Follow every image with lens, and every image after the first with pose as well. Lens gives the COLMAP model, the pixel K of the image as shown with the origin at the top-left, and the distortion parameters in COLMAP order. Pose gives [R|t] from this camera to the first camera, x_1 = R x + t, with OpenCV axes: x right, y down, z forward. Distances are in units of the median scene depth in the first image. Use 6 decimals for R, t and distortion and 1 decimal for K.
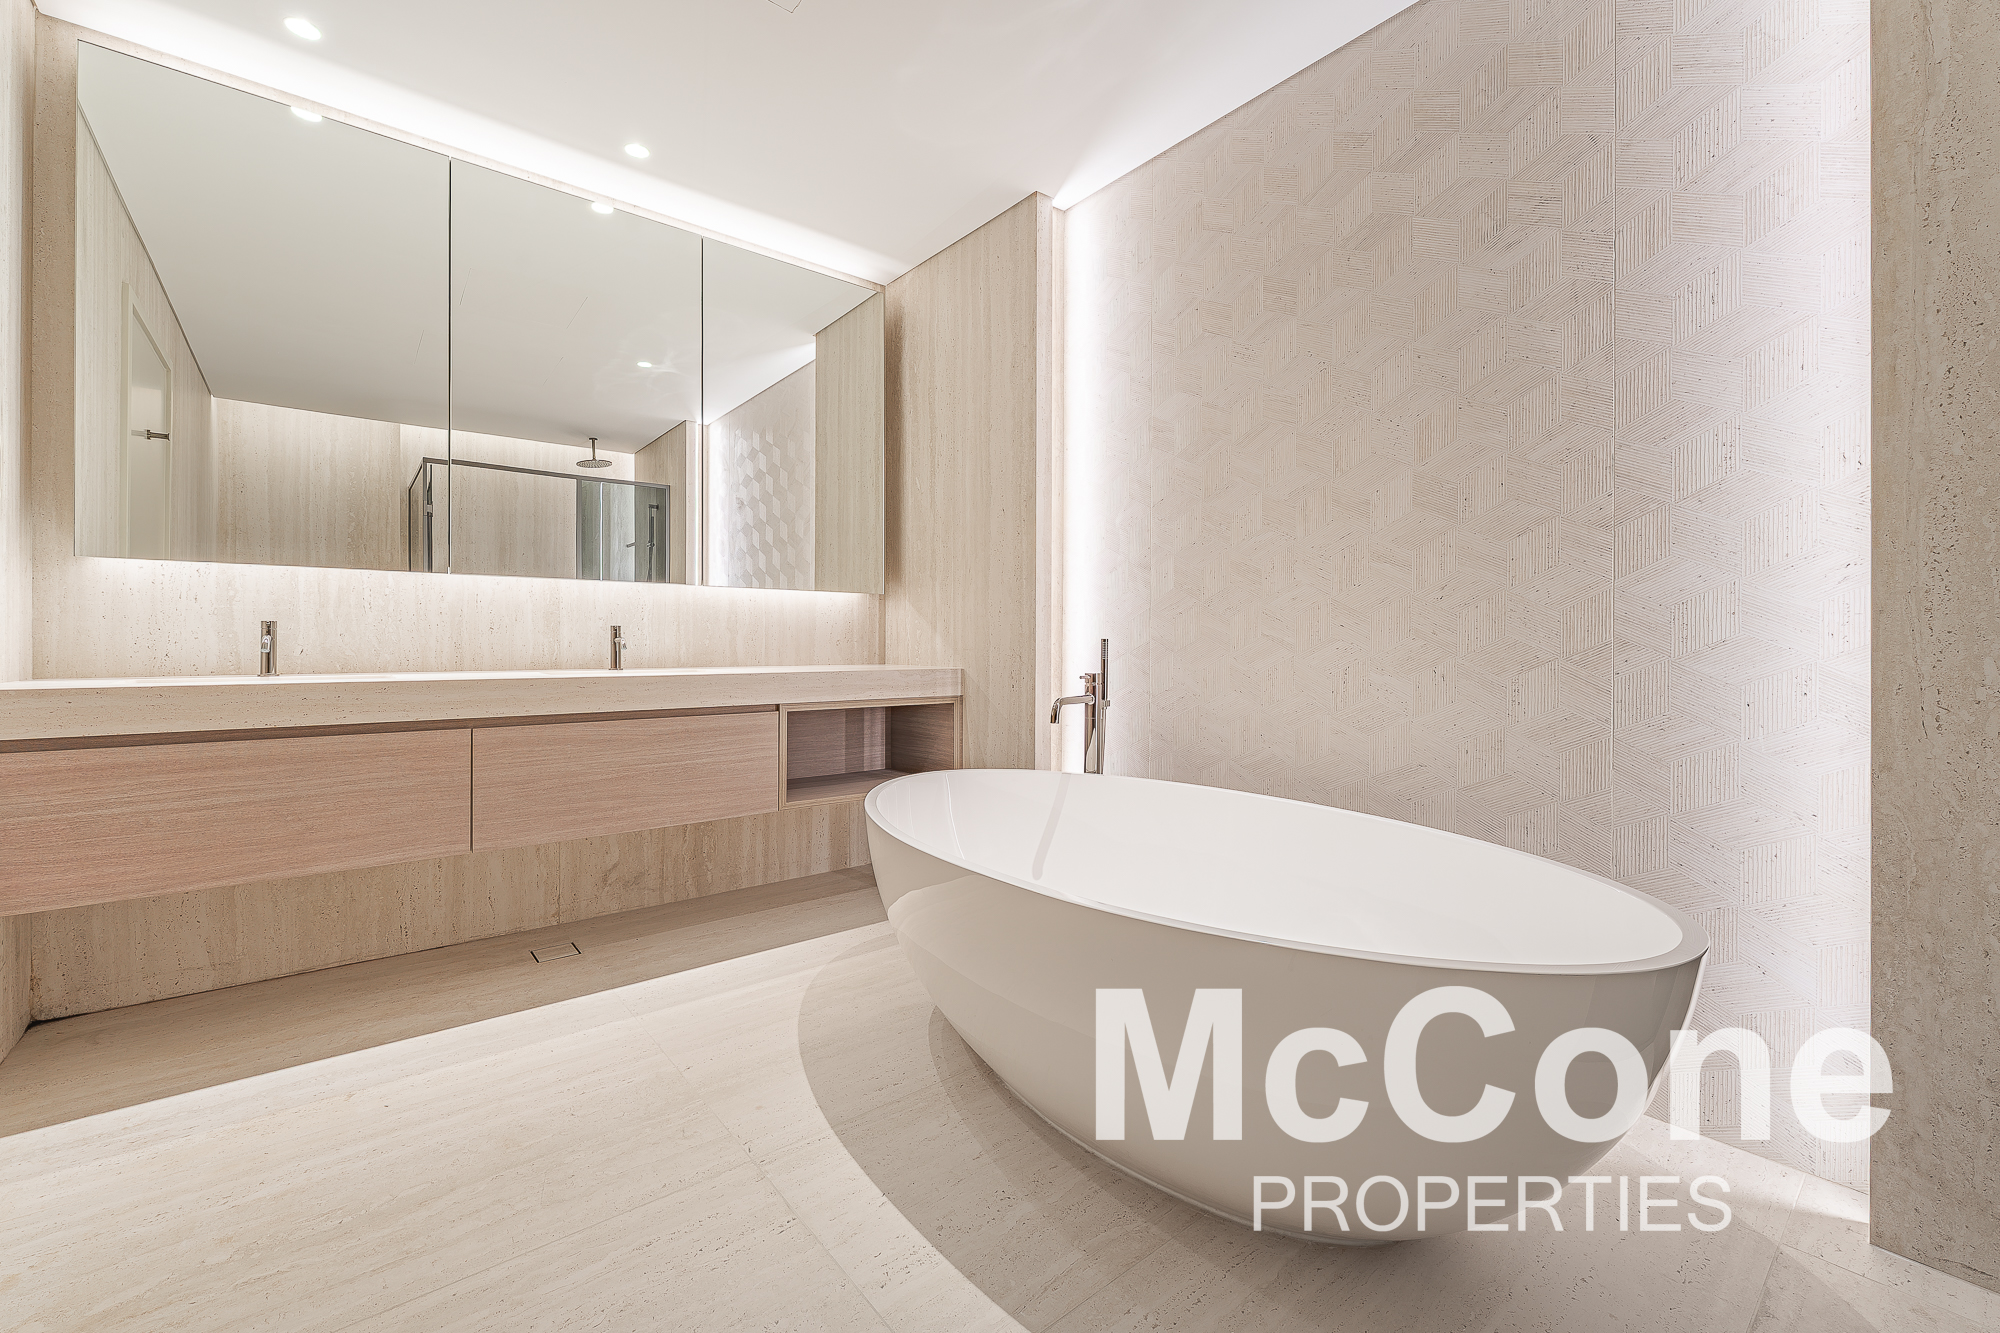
lens RADIAL K [[818.9, 0, 998.6], [0, 818.9, 652.7], [0, 0, 1]] dist [0.000749, -0.000742]
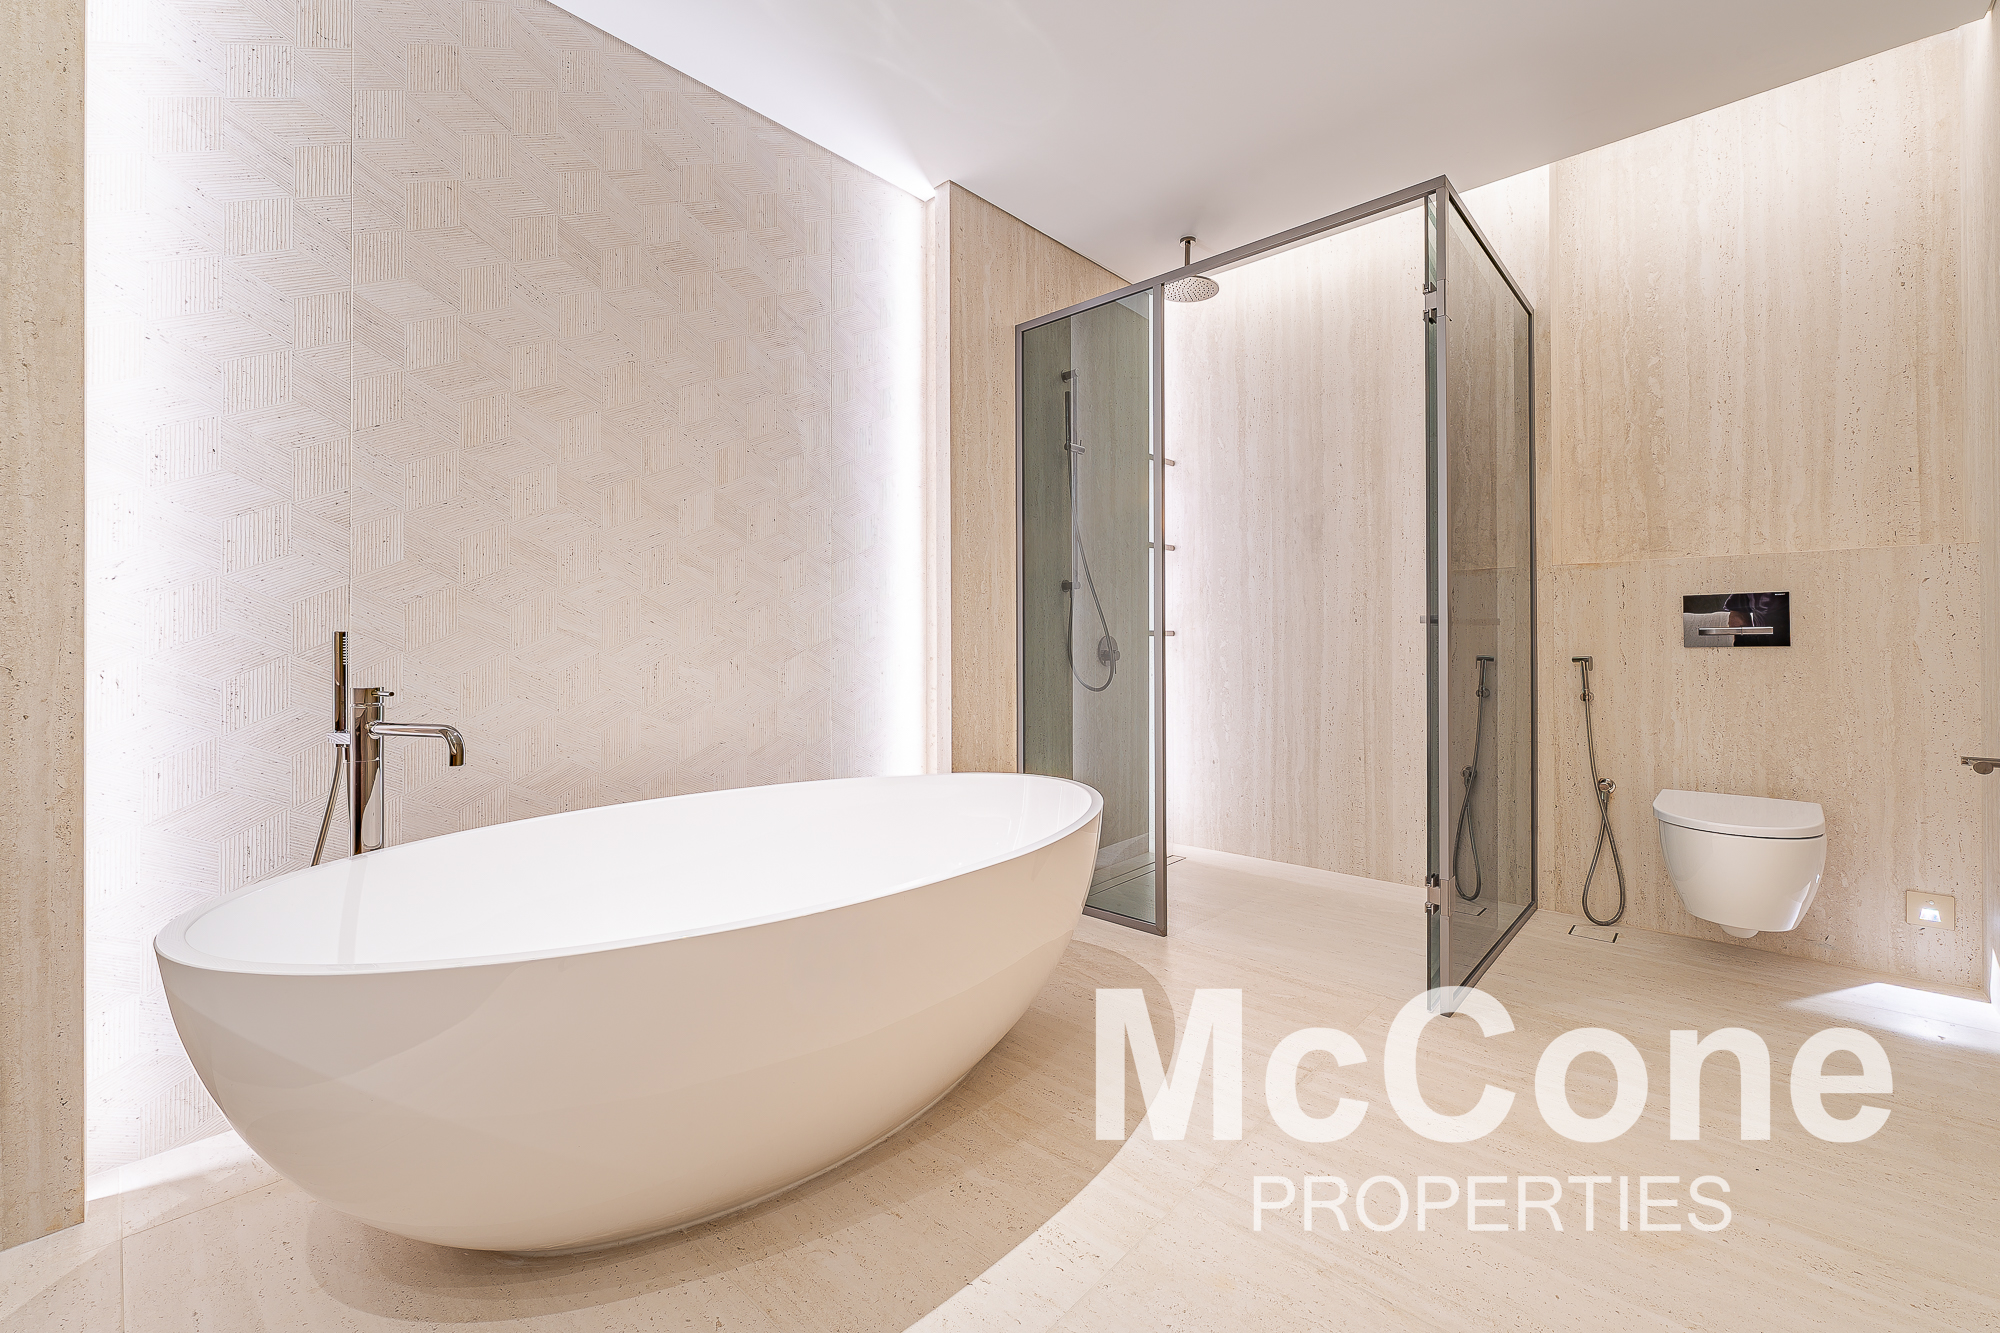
lens RADIAL K [[818.9, 0, 995.8], [0, 818.9, 645.9], [0, 0, 1]] dist [0.000749, -0.000742]
pose [[-0.143754, -0.008172, 0.989580, -0.732230], [0.011621, 0.999883, 0.009946, -0.009294], [-0.989545, 0.012930, -0.143642, 0.808752]]
